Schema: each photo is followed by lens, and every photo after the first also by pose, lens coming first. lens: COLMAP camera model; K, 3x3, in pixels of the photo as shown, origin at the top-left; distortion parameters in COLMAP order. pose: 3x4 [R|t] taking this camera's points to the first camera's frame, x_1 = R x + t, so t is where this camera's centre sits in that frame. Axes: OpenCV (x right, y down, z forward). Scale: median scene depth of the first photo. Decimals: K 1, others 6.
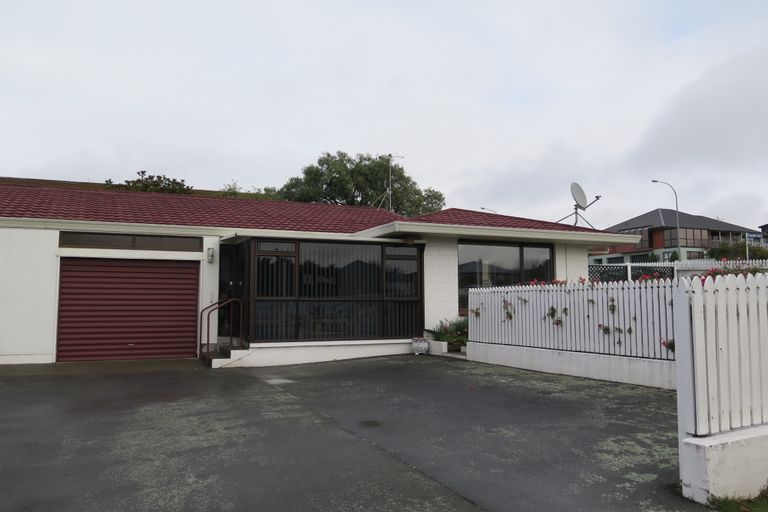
lens RADIAL K [[643.4, 0, 384.3], [0, 643.4, 243.5], [0, 0, 1]] dist [-0.007041, -0.008237]
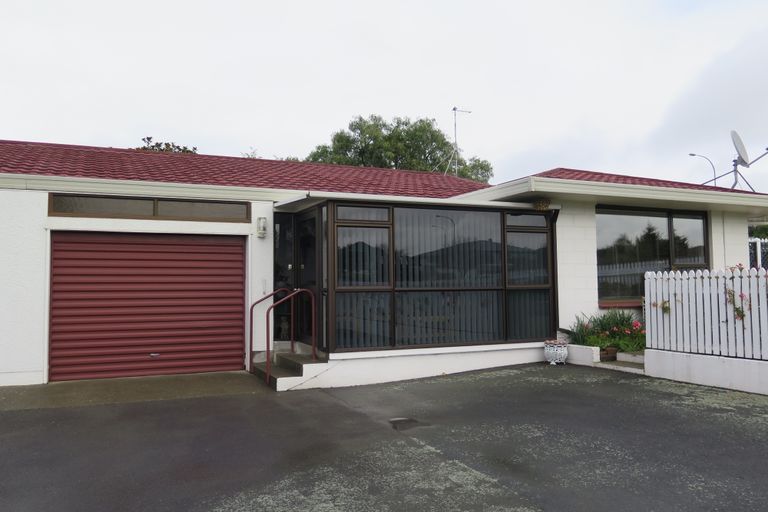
lens RADIAL K [[643.4, 0, 384.4], [0, 643.4, 250.3], [0, 0, 1]] dist [-0.007041, -0.008237]
pose [[0.999974, -0.006336, 0.003576, -0.135584], [0.006196, 0.999263, 0.037886, 0.016941], [-0.003814, -0.037863, 0.999276, 0.281664]]
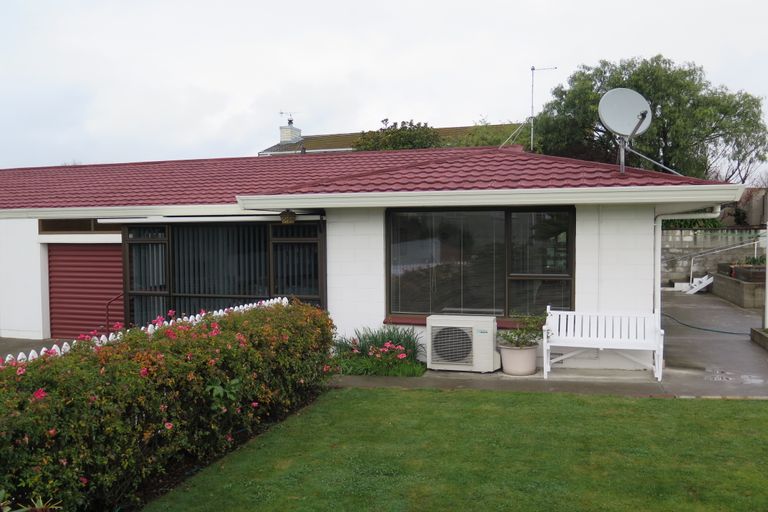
lens RADIAL K [[643.4, 0, 386.3], [0, 643.4, 274.1], [0, 0, 1]] dist [-0.007041, -0.008237]
pose [[0.751316, 0.040680, -0.658687, 0.585078], [0.068533, 0.987893, 0.139182, -0.035384], [0.656374, -0.149711, 0.739432, 0.524888]]
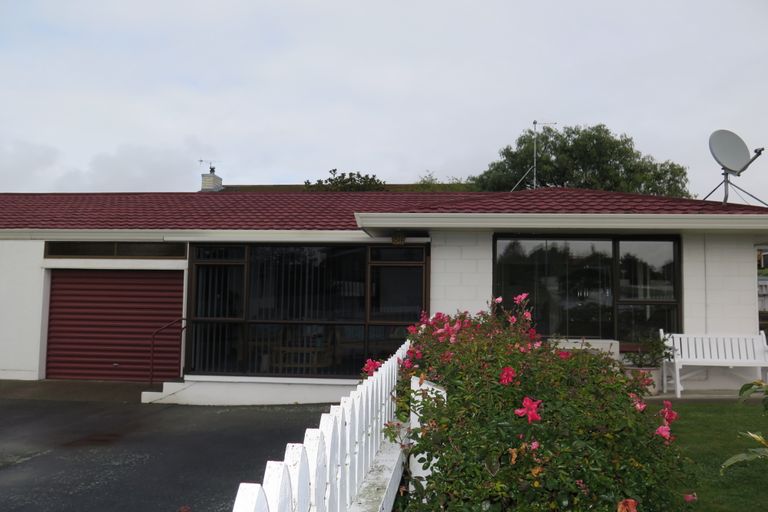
lens RADIAL K [[643.4, 0, 385.6], [0, 643.4, 258.2], [0, 0, 1]] dist [-0.007041, -0.008237]
pose [[0.871988, -0.014785, -0.489304, 0.360226], [0.031977, 0.999129, 0.026797, -0.003538], [0.488482, -0.039013, 0.871701, 0.383746]]
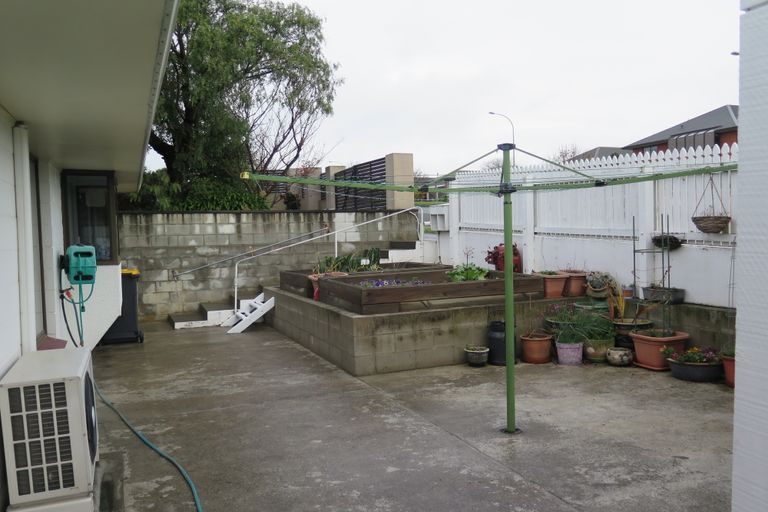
lens RADIAL K [[643.4, 0, 383.7], [0, 643.4, 255.8], [0, 0, 1]] dist [-0.007041, -0.008237]
pose [[0.998720, -0.016031, -0.047980, 0.364741], [0.022211, 0.991108, 0.131191, 0.070810], [0.045450, -0.132088, 0.990195, 1.291621]]
